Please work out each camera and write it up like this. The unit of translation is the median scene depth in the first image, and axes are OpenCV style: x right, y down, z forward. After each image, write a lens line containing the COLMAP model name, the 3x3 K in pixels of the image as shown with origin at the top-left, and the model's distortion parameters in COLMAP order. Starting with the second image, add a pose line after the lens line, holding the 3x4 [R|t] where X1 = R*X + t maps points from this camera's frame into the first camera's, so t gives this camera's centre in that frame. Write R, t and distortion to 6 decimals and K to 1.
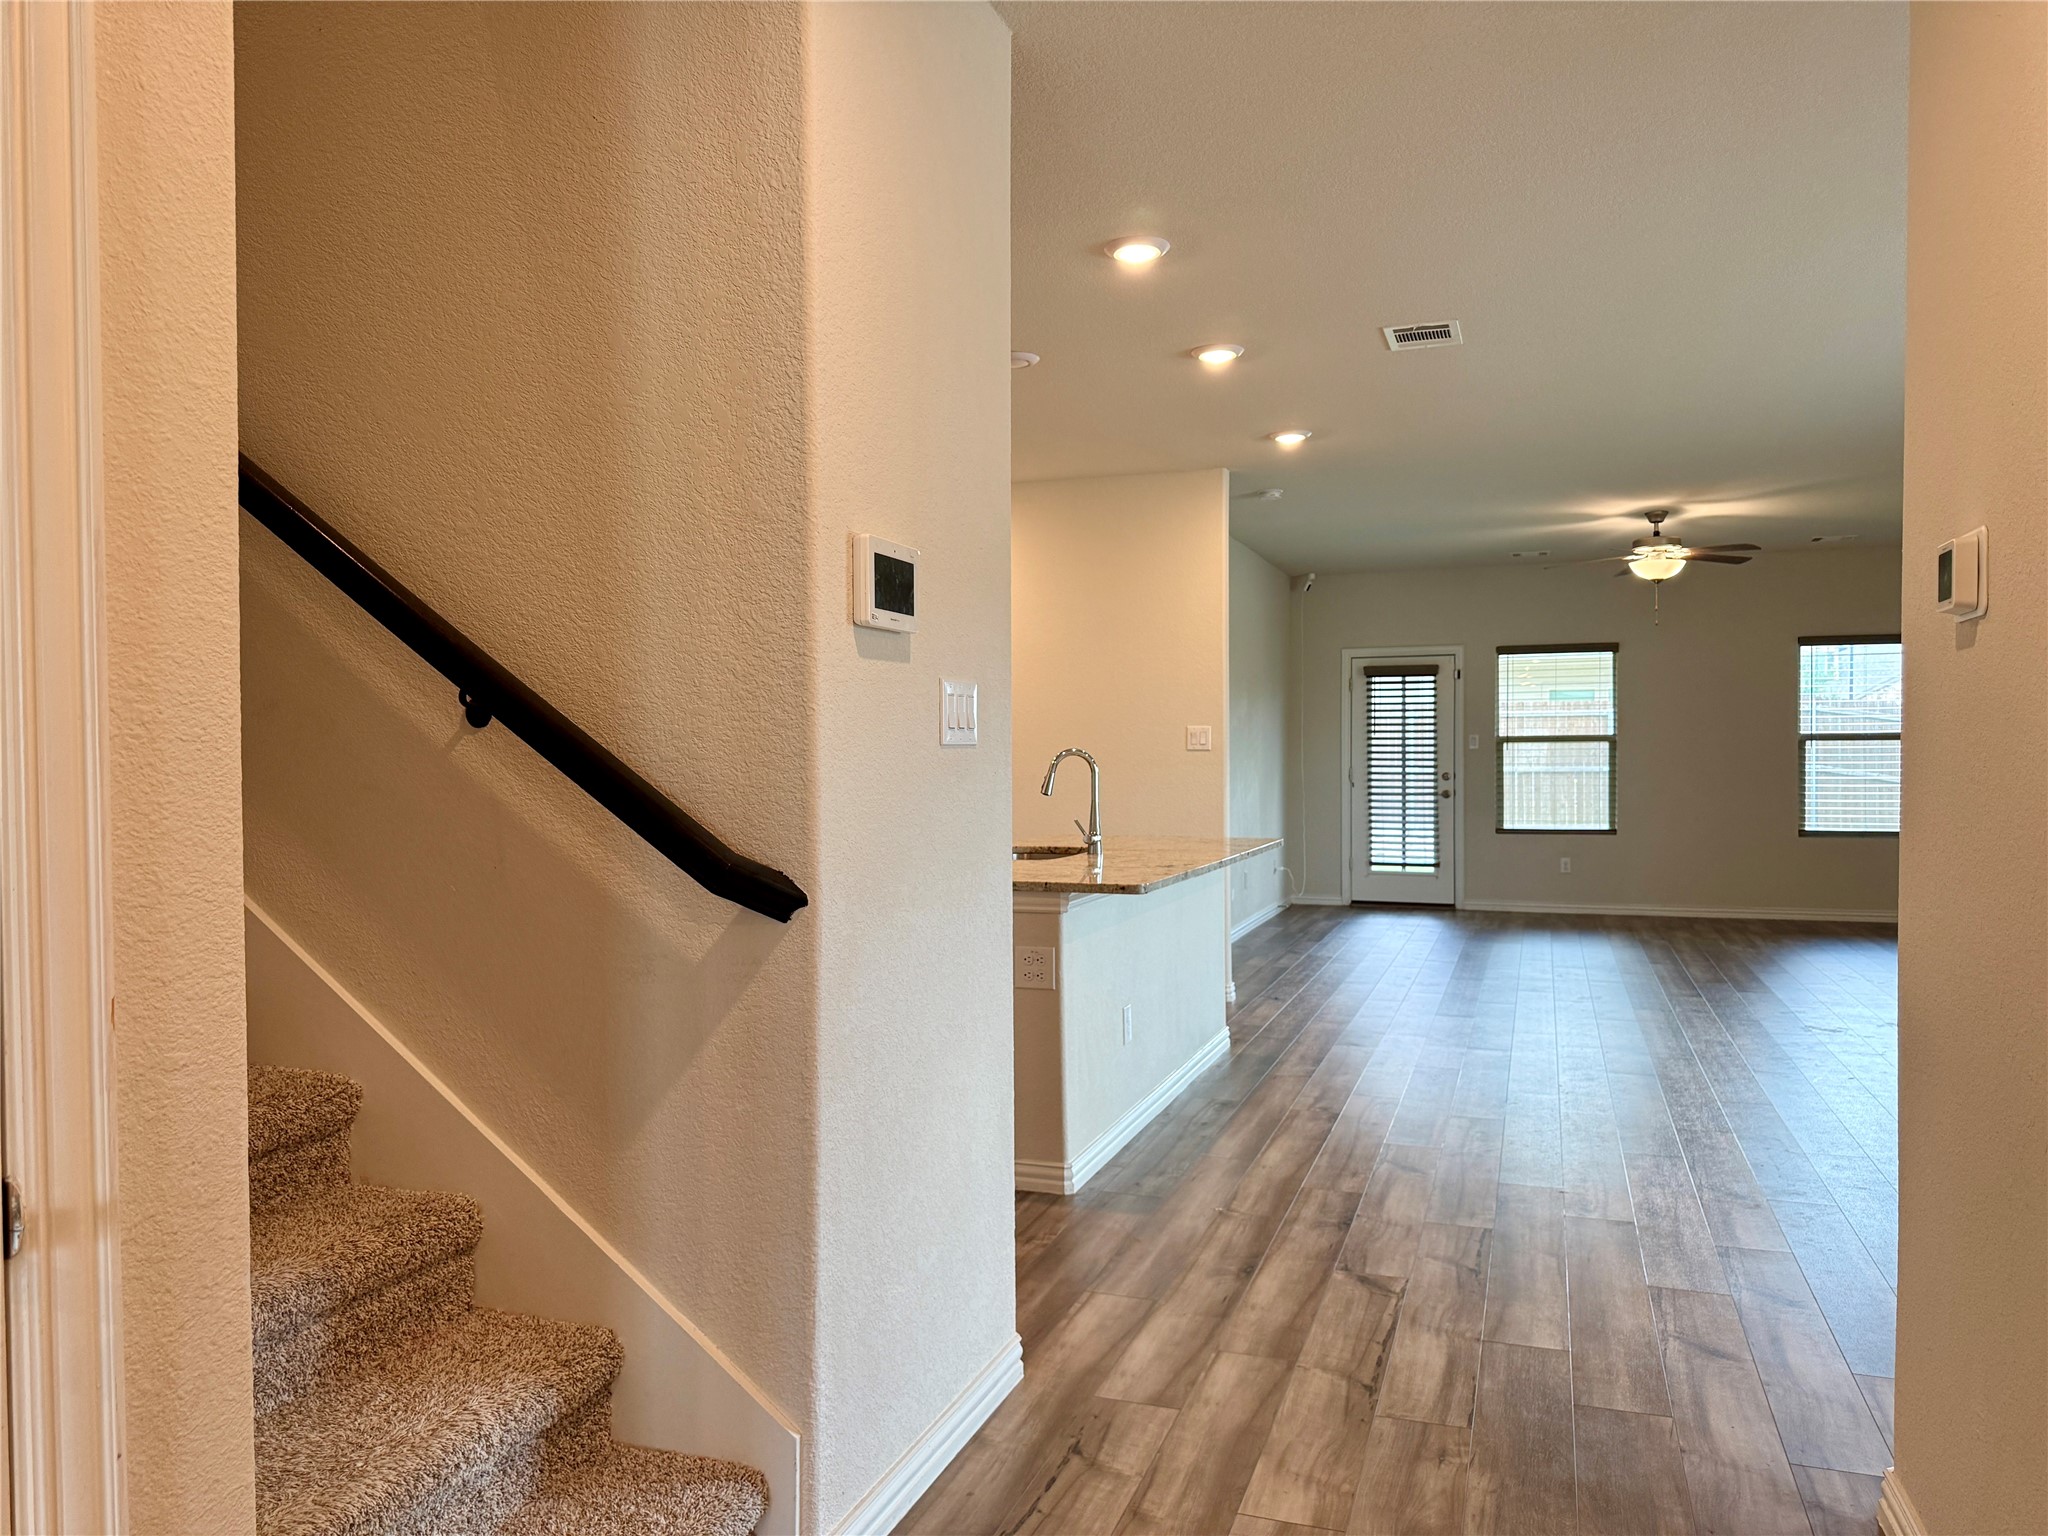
lens RADIAL K [[1453.7, 0, 1013.8], [0, 1453.7, 780.3], [0, 0, 1]] dist [0.045681, -0.002611]
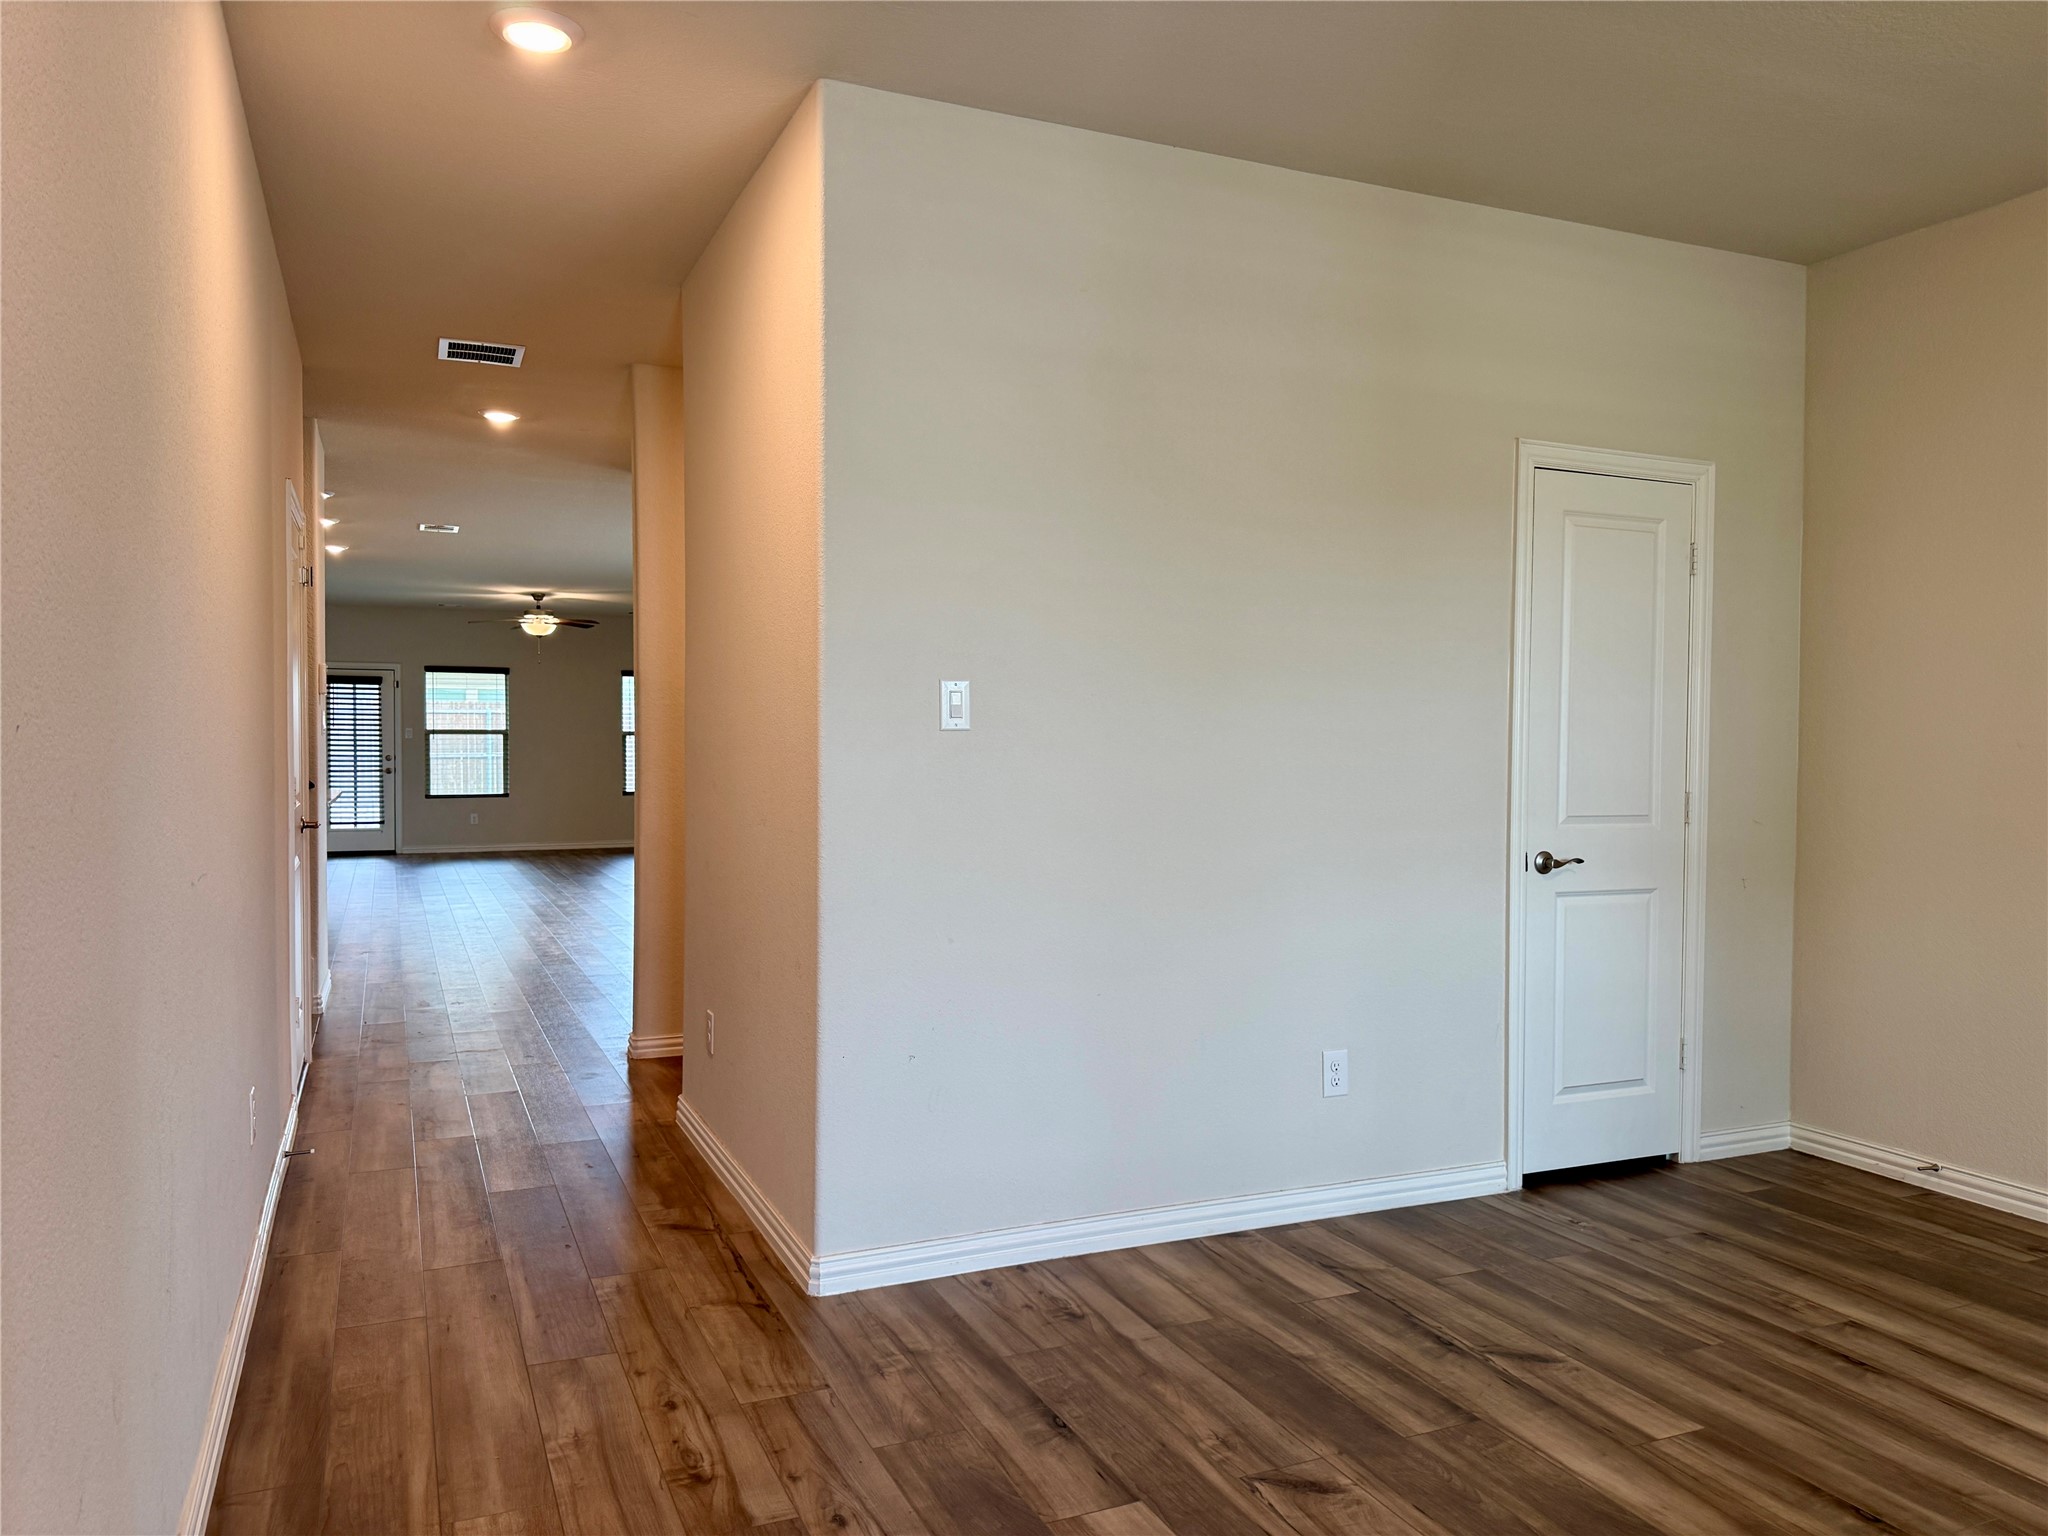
lens RADIAL K [[1453.7, 0, 1026.3], [0, 1453.7, 776.3], [0, 0, 1]] dist [0.045681, -0.002611]
pose [[0.721938, -0.008037, 0.691911, -0.231277], [0.002689, 0.999958, 0.008809, 0.004008], [-0.691953, -0.004499, 0.721929, -0.426389]]
